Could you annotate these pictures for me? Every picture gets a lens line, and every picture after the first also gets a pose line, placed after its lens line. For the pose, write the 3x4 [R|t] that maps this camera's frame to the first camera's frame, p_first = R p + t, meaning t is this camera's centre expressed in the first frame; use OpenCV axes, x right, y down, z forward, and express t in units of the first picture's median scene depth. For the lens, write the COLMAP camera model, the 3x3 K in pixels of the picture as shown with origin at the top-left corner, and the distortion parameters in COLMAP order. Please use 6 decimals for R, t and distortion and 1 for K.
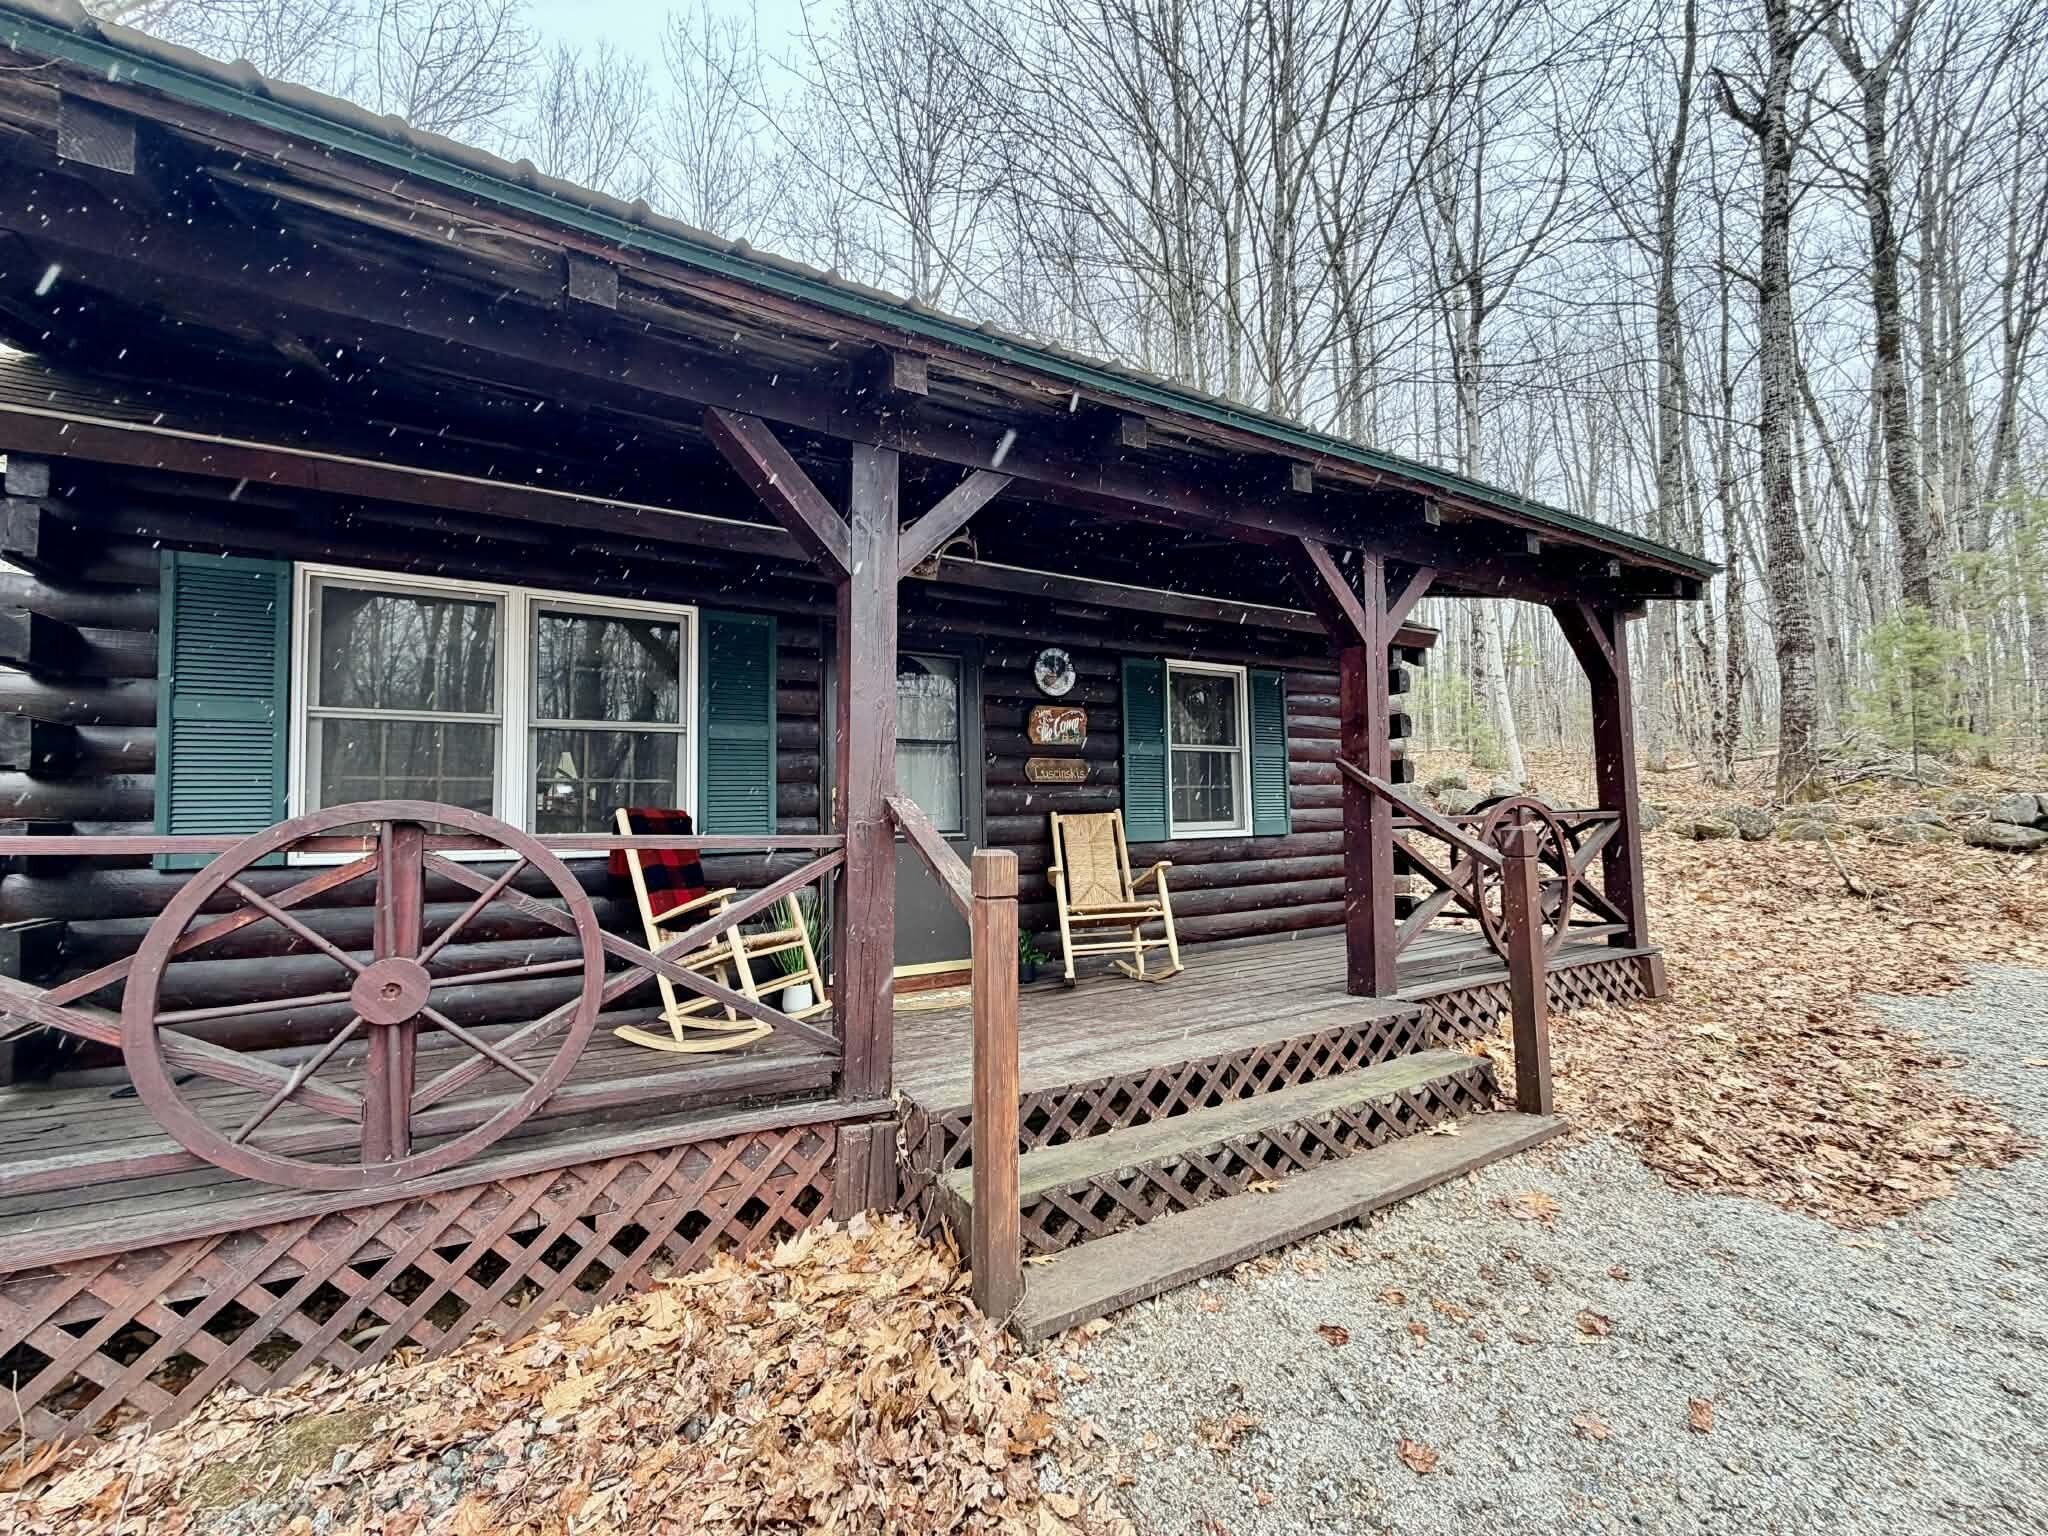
lens RADIAL K [[807.3, 0, 1022.2], [0, 807.3, 780.0], [0, 0, 1]] dist [-0.004275, -0.000576]
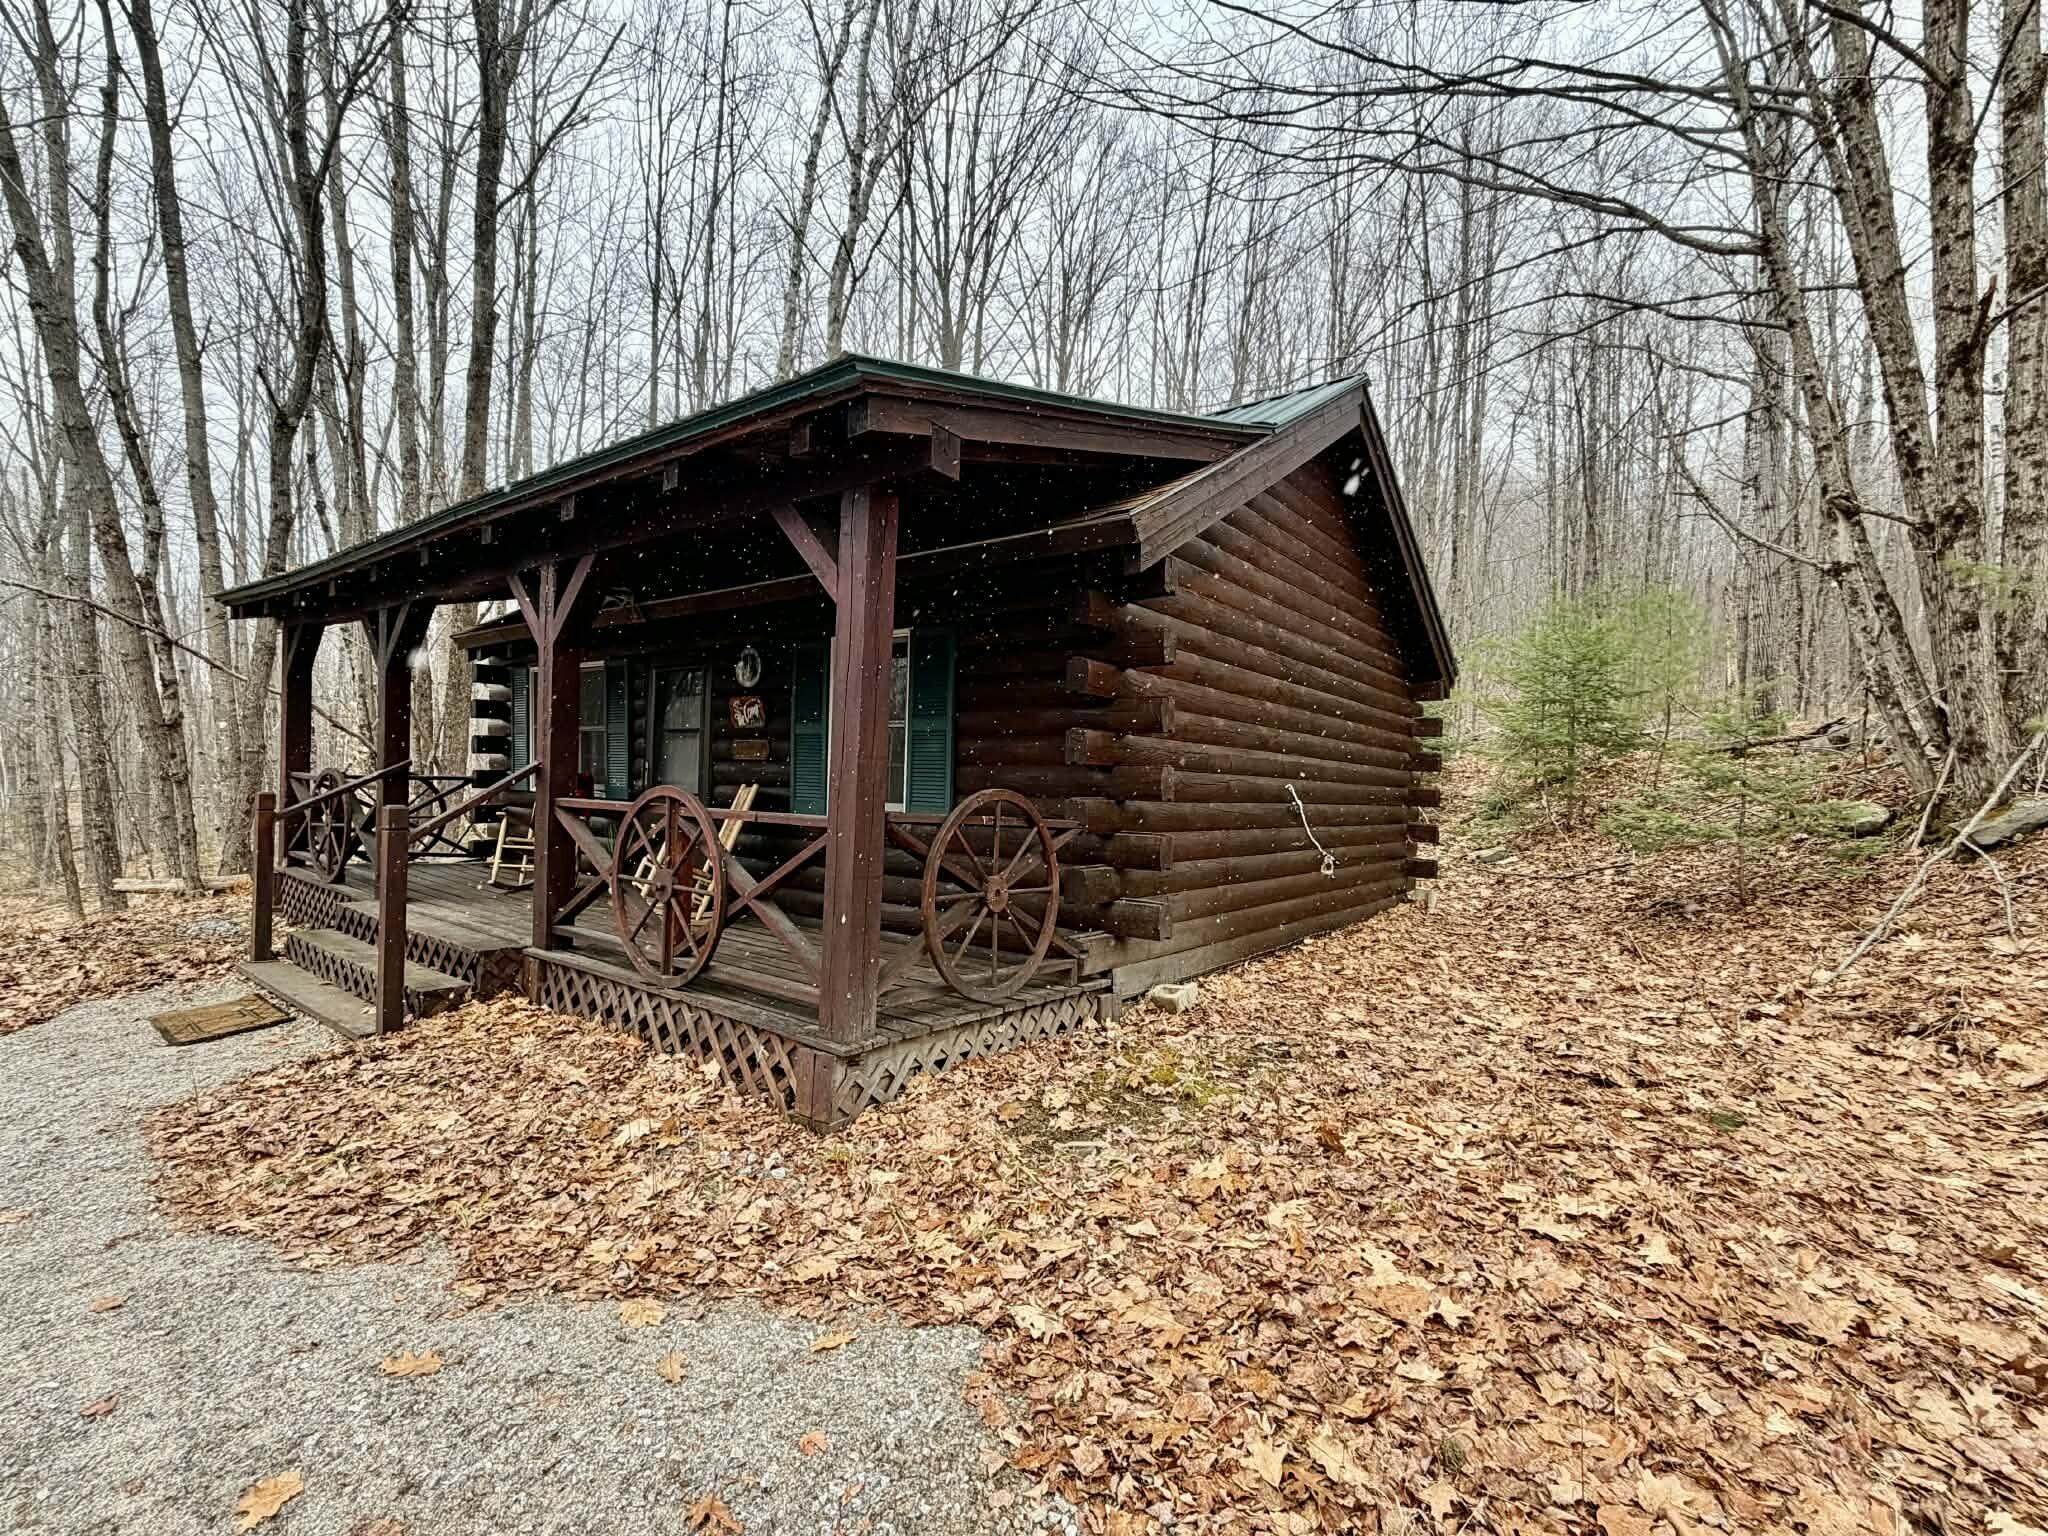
lens RADIAL K [[903.0, 0, 1028.1], [0, 903.0, 767.1], [0, 0, 1]] dist [0.002577, -0.000225]
pose [[0.383705, 0.006436, -0.923433, 1.448133], [-0.009448, 0.999951, 0.003044, 0.006784], [0.923408, 0.007557, 0.383747, 0.863182]]
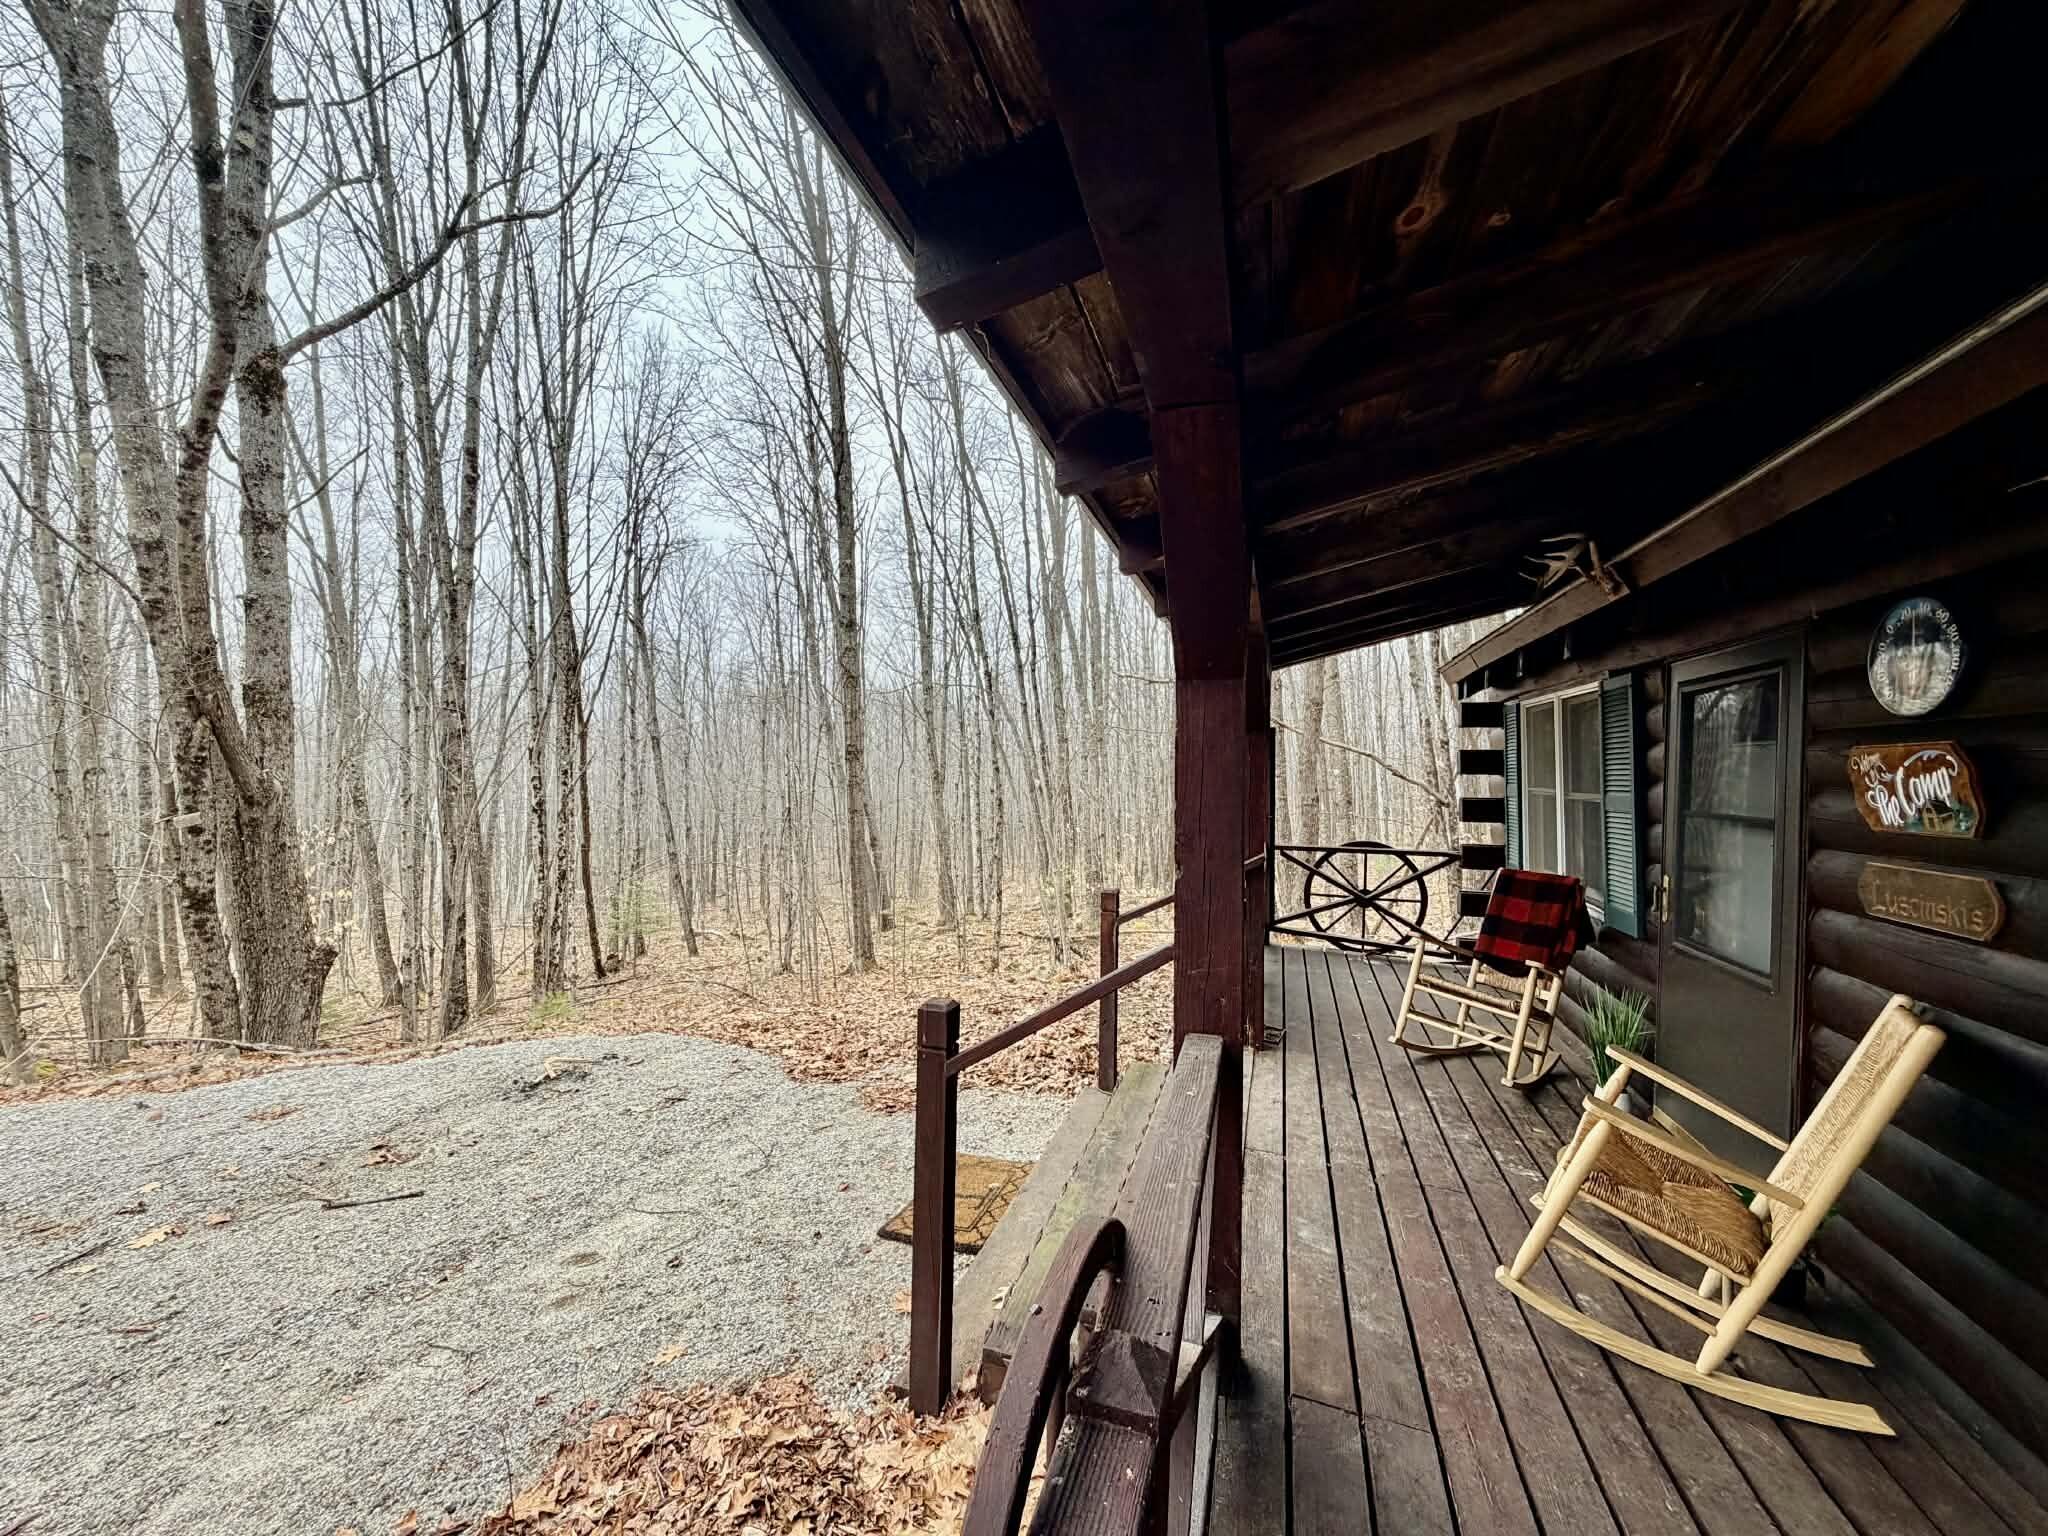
lens RADIAL K [[807.3, 0, 1023.3], [0, 807.3, 777.0], [0, 0, 1]] dist [-0.004275, -0.000576]
pose [[-0.739949, 0.003044, -0.672657, 0.646087], [0.007150, 0.999969, -0.003340, -0.074679], [0.672625, -0.007280, -0.739947, 0.991430]]
